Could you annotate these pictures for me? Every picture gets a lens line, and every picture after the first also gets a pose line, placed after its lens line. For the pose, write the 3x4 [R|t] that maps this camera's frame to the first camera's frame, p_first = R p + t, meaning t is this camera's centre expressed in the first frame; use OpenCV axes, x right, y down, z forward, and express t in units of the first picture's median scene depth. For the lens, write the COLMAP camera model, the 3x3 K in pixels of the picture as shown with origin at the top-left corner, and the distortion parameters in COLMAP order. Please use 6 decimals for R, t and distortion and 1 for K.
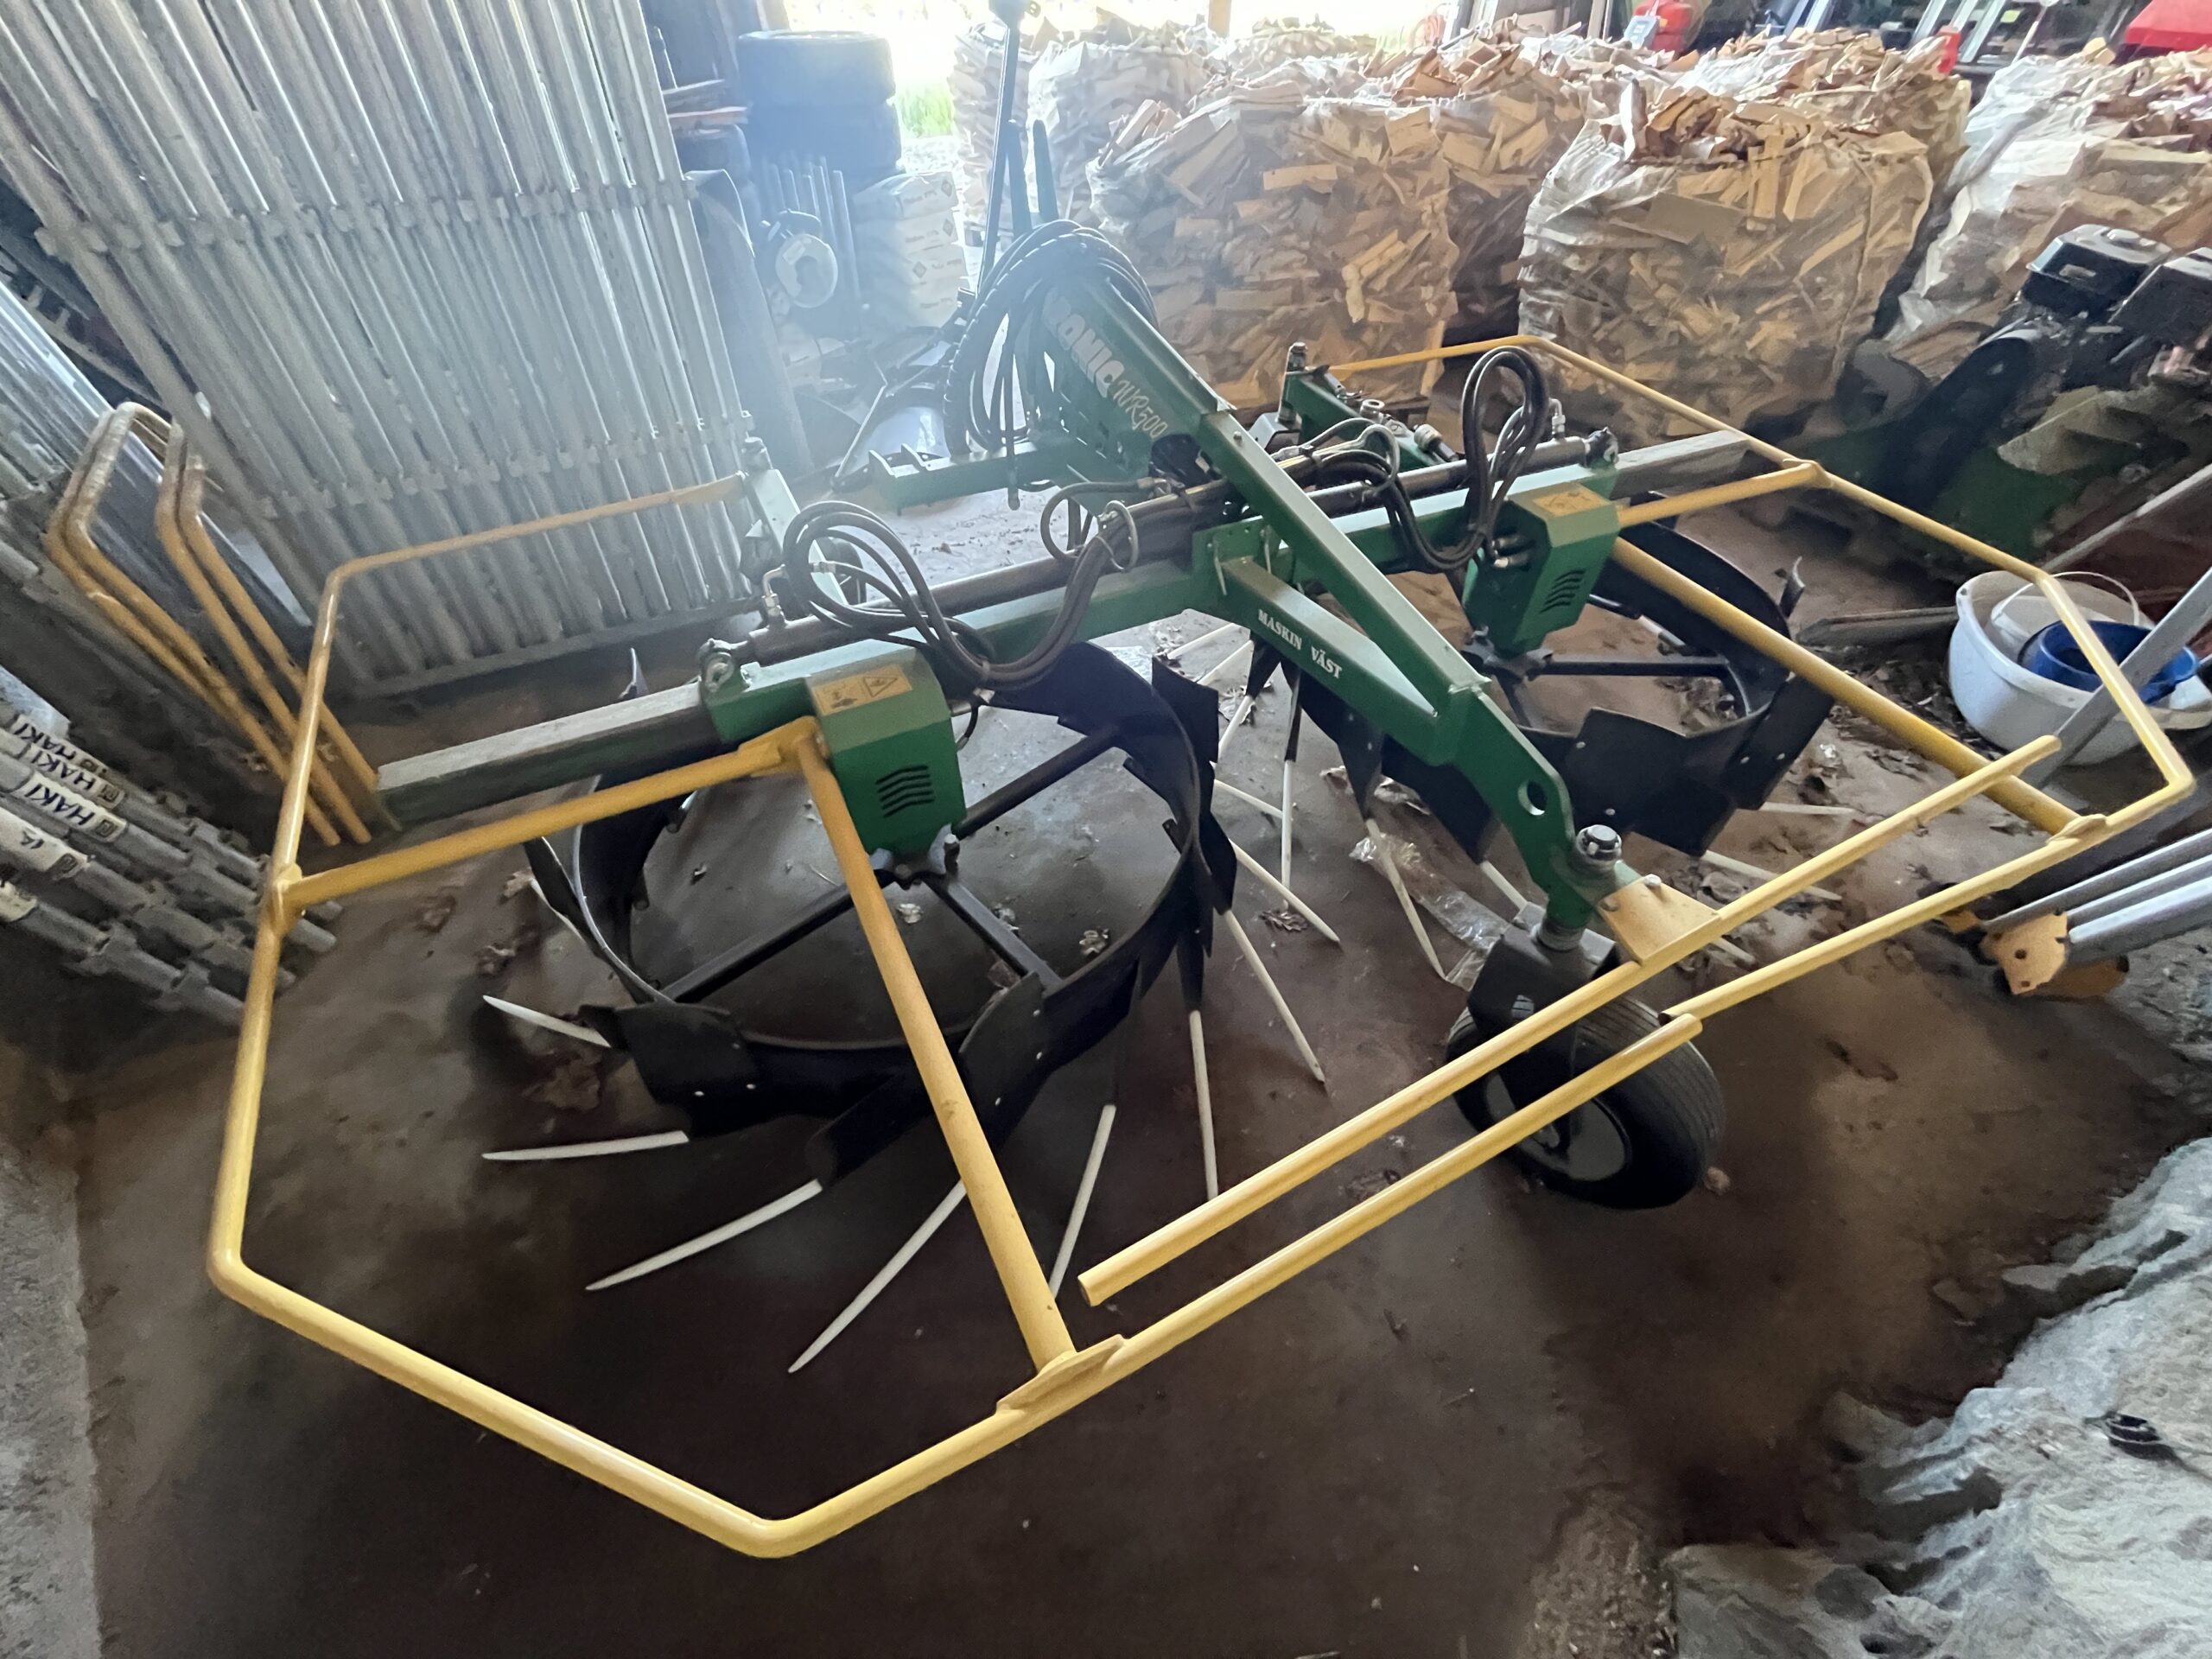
lens RADIAL K [[897.4, 0, 1096.2], [0, 897.4, 837.0], [0, 0, 1]] dist [-0.003906, 0.000161]
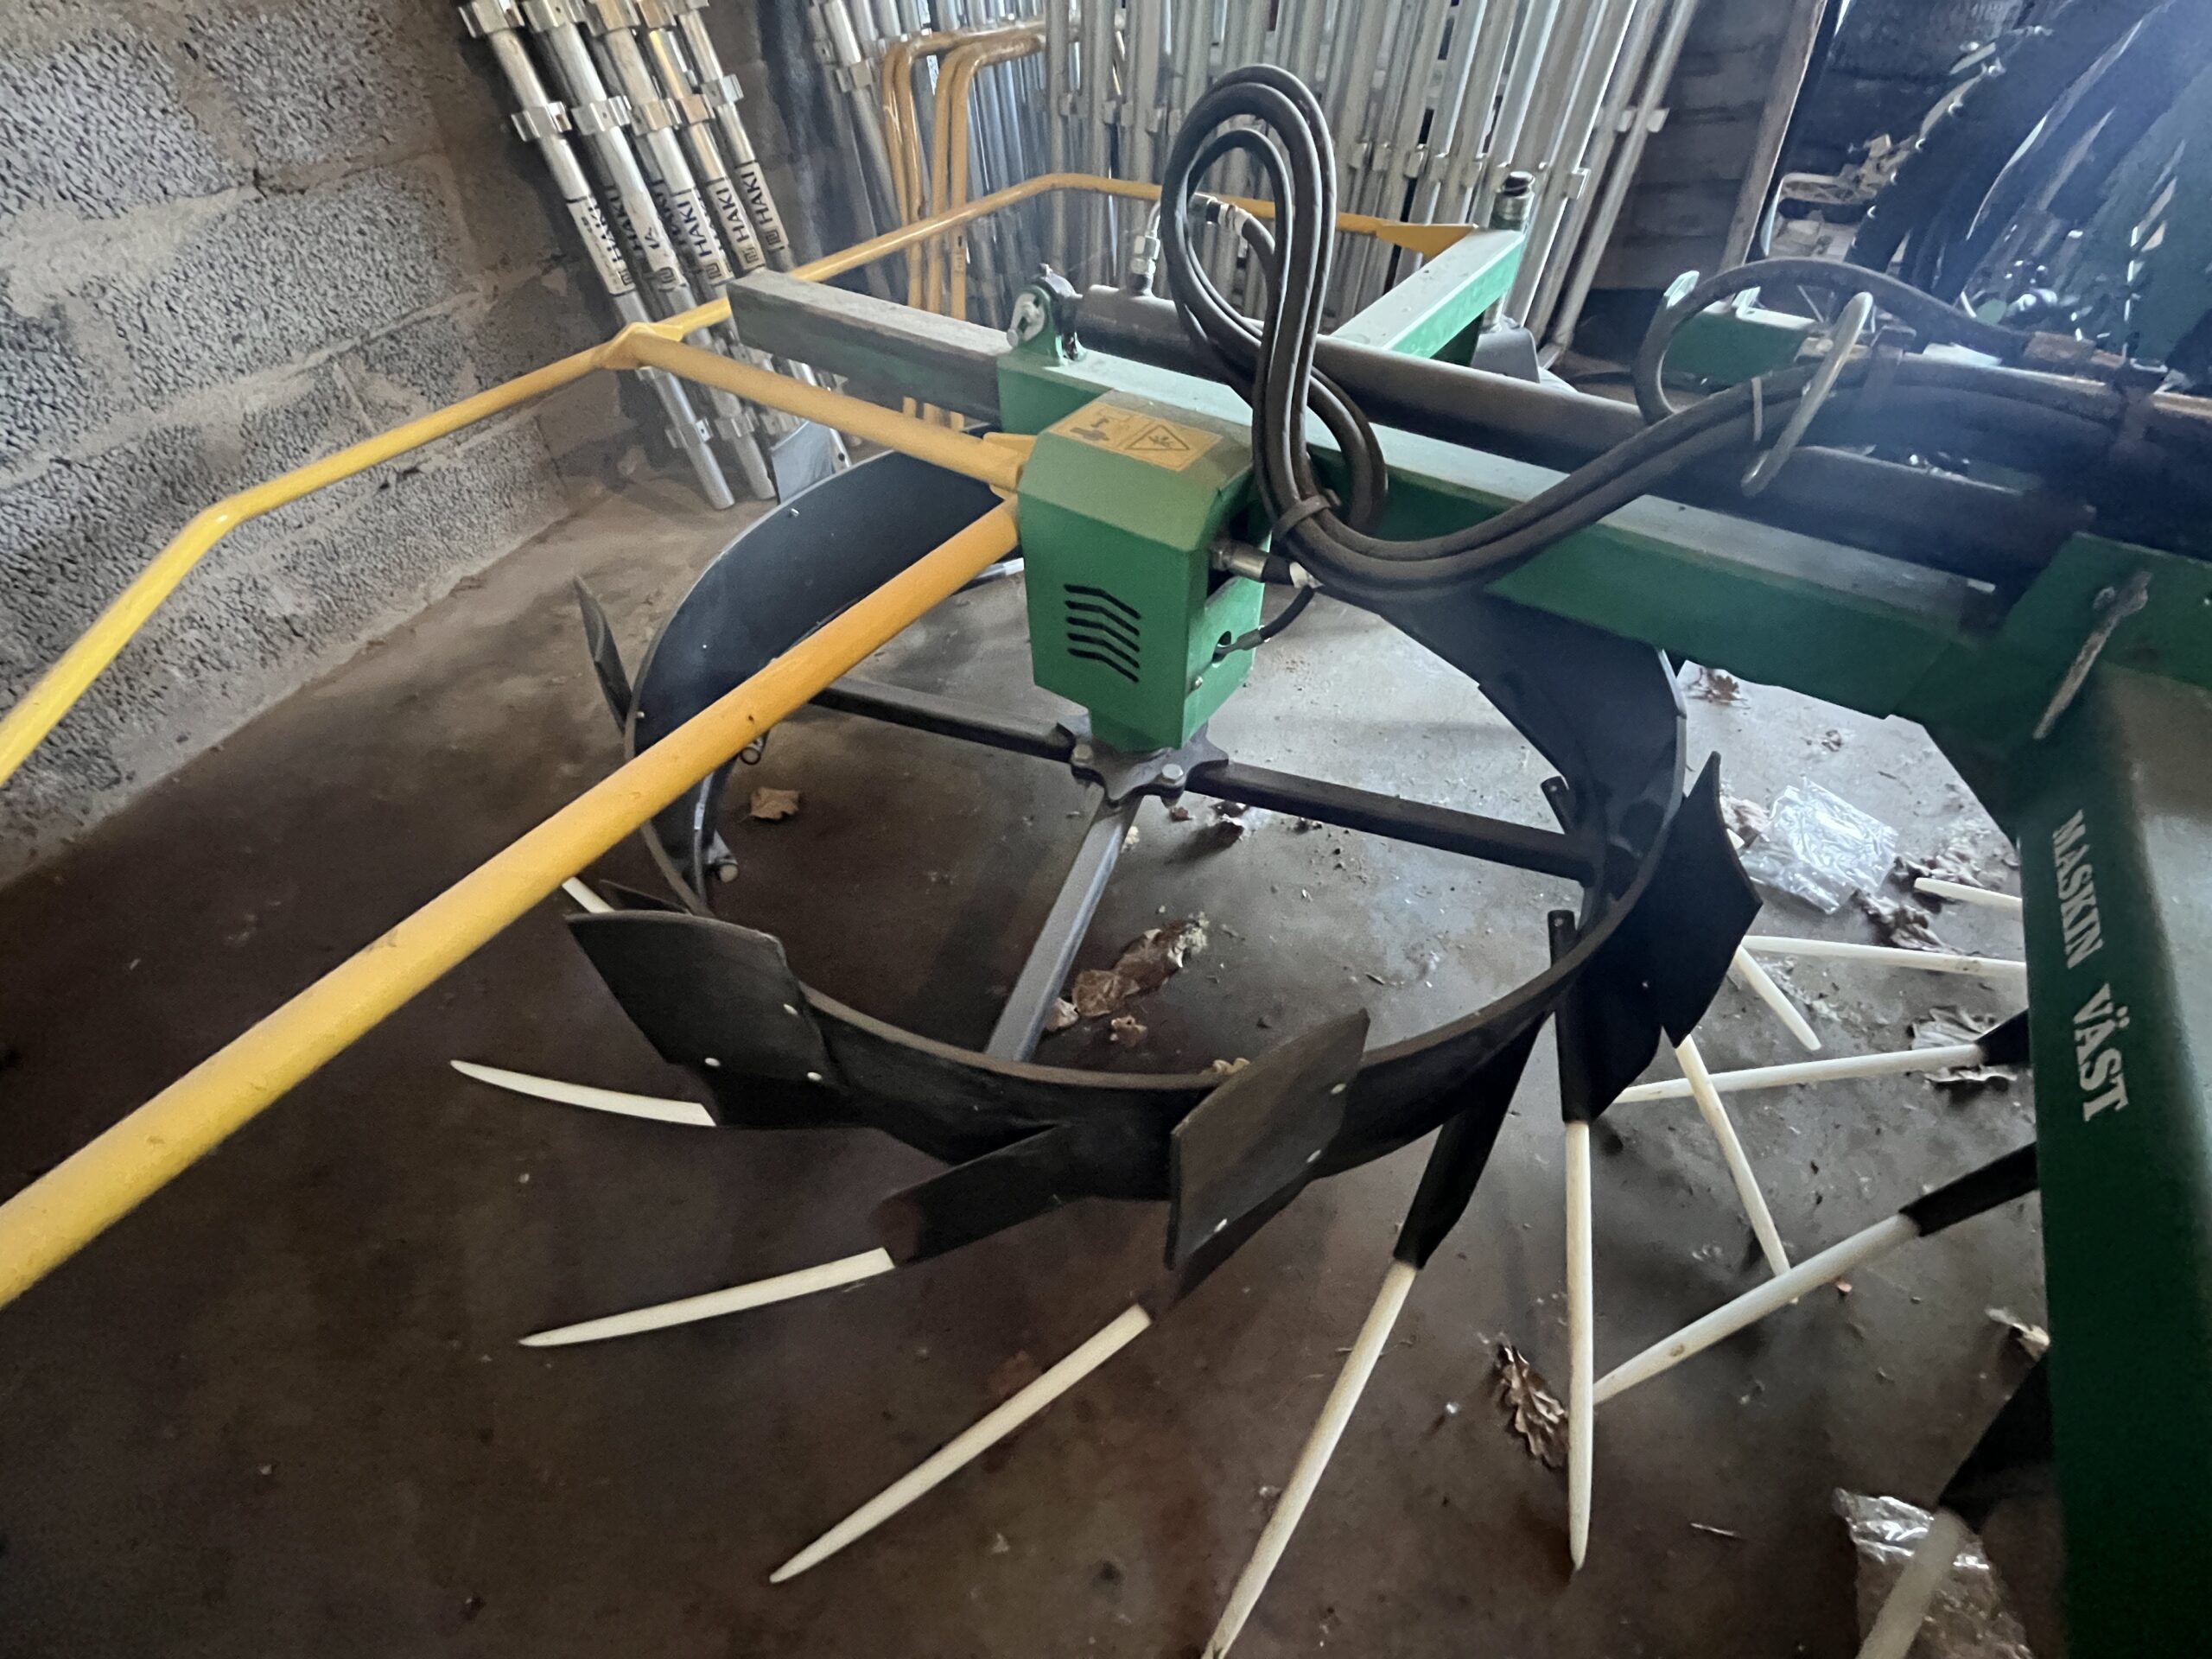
lens RADIAL K [[897.4, 0, 1104.0], [0, 897.4, 836.2], [0, 0, 1]] dist [-0.003906, 0.000161]
pose [[0.470139, 0.655194, -0.591346, 0.115450], [-0.627667, 0.719237, 0.297879, -0.065980], [0.620487, 0.231124, 0.749385, 0.292901]]
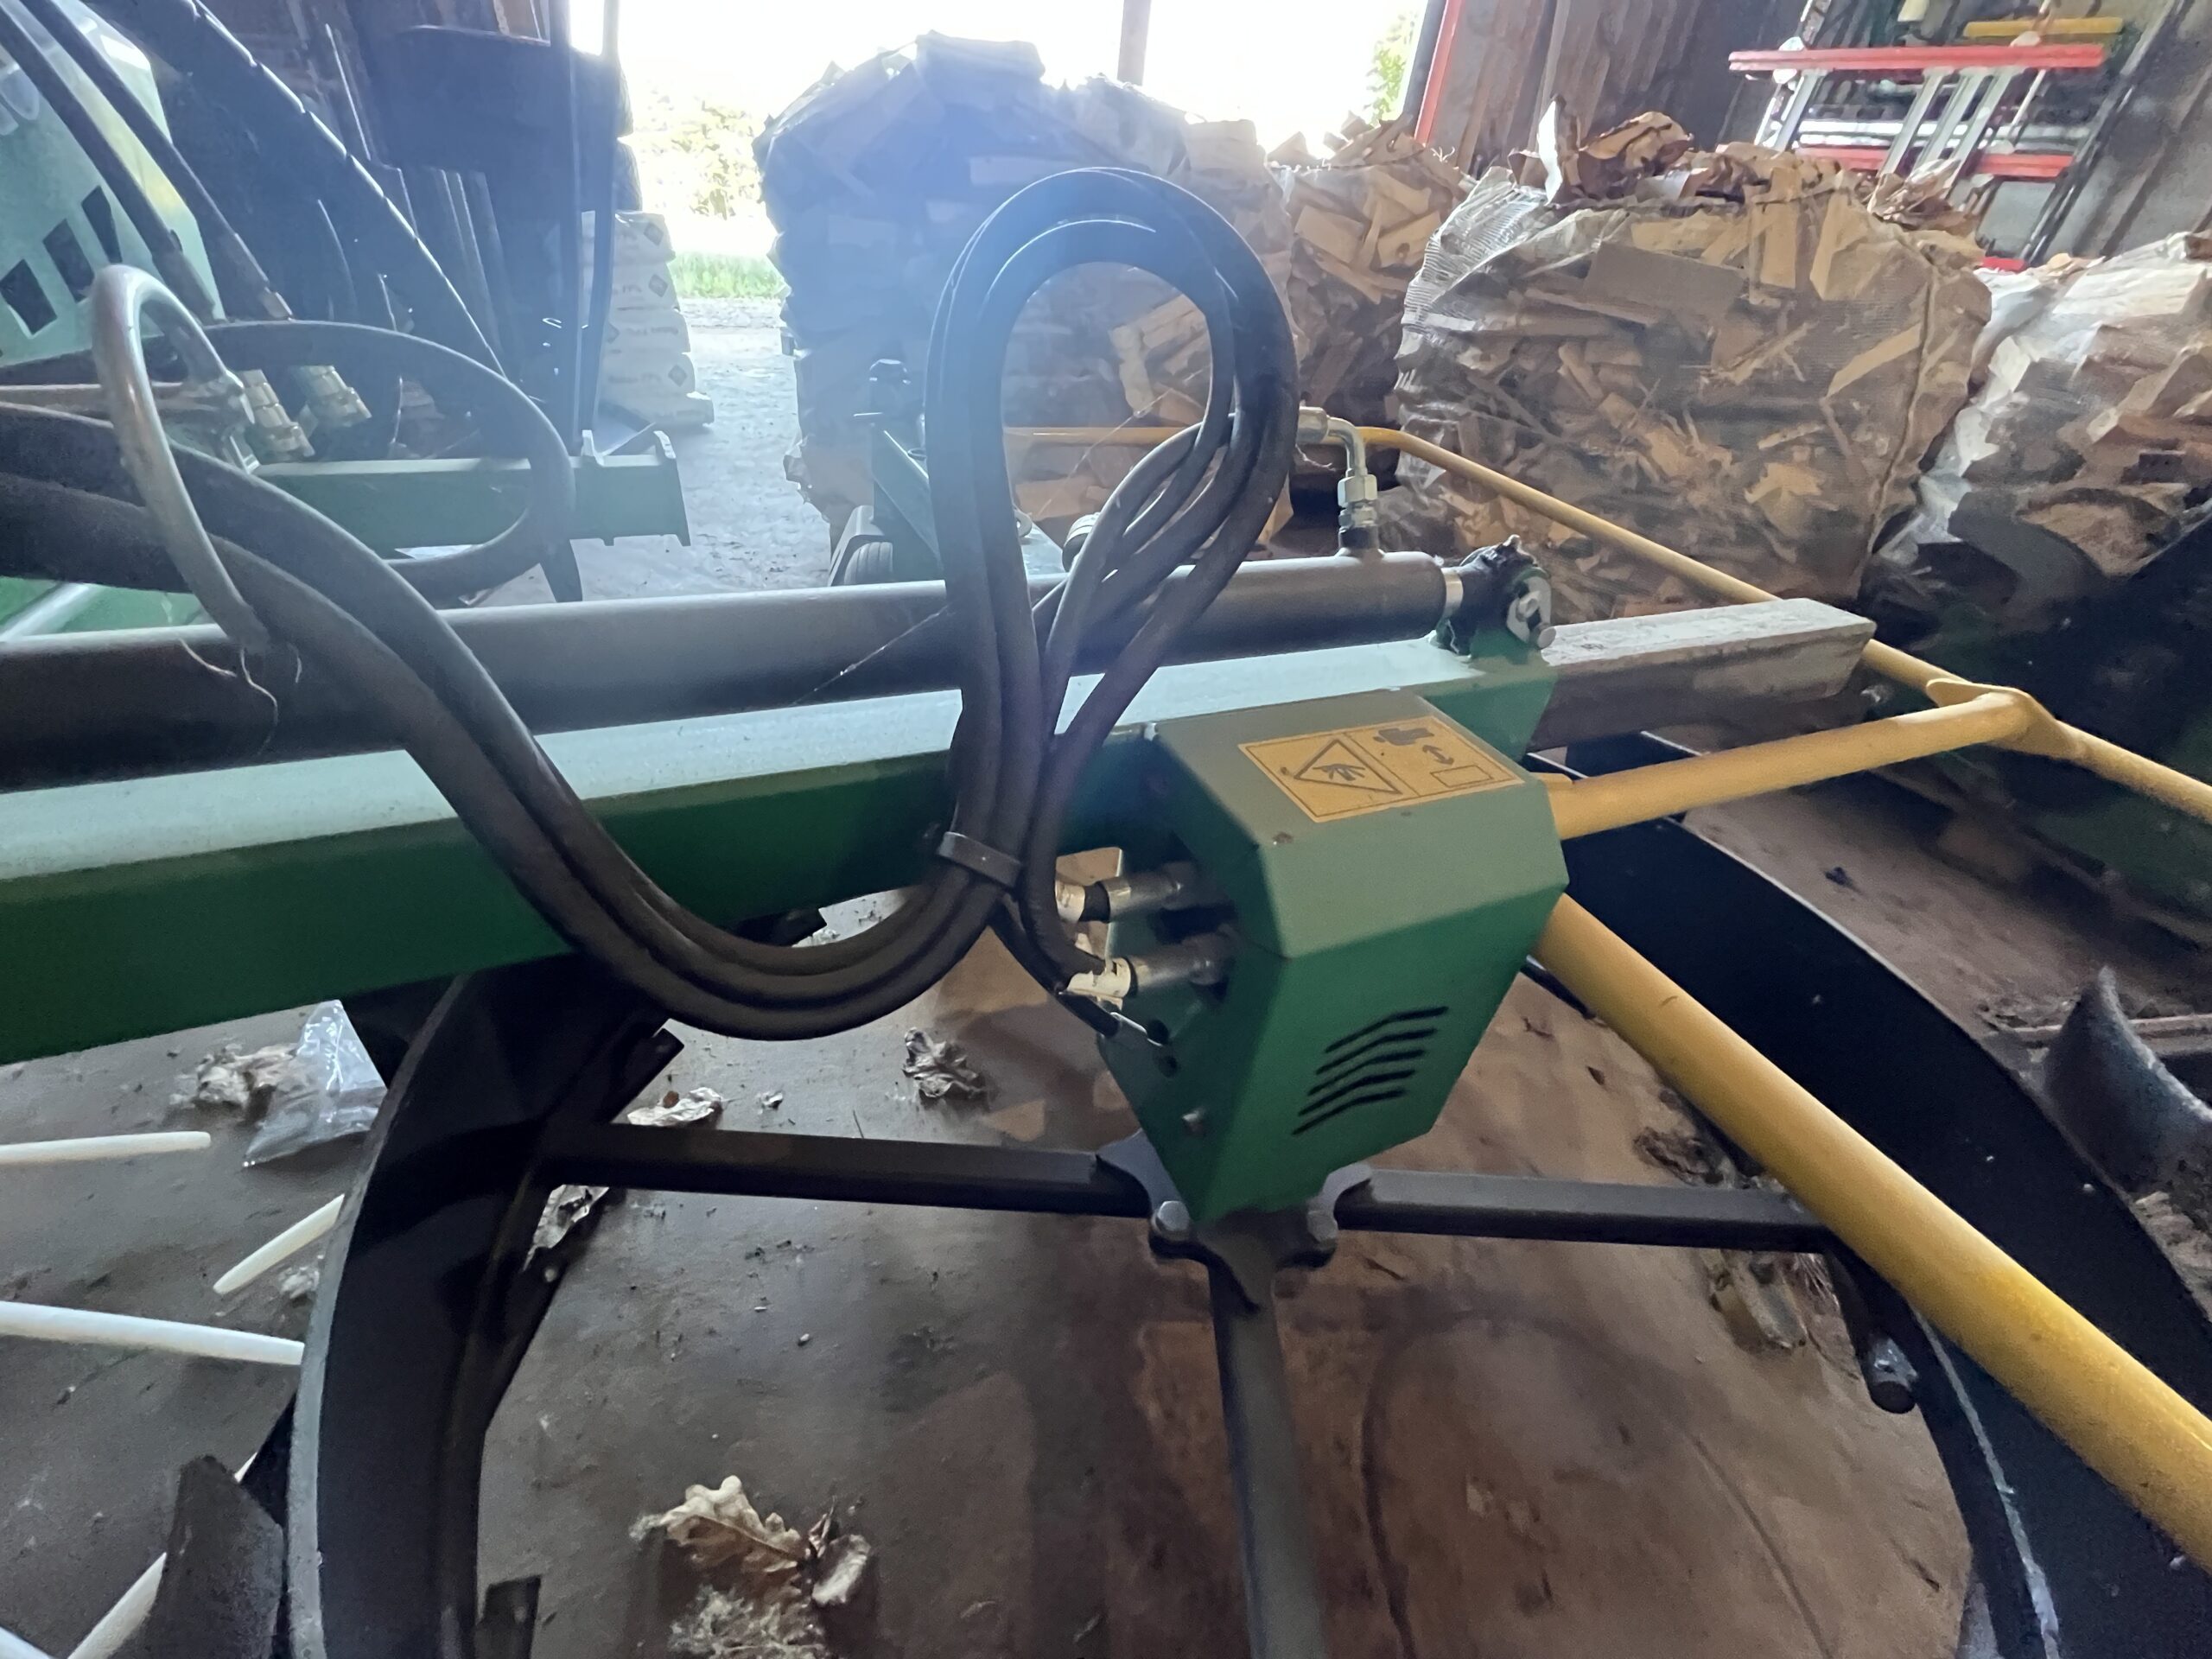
lens RADIAL K [[897.4, 0, 1099.3], [0, 897.4, 826.8], [0, 0, 1]] dist [-0.003906, 0.000161]
pose [[0.995532, 0.076778, 0.054966, 0.275521], [-0.065845, 0.981698, -0.178697, -0.193240], [-0.067680, 0.174279, 0.982368, 0.476843]]
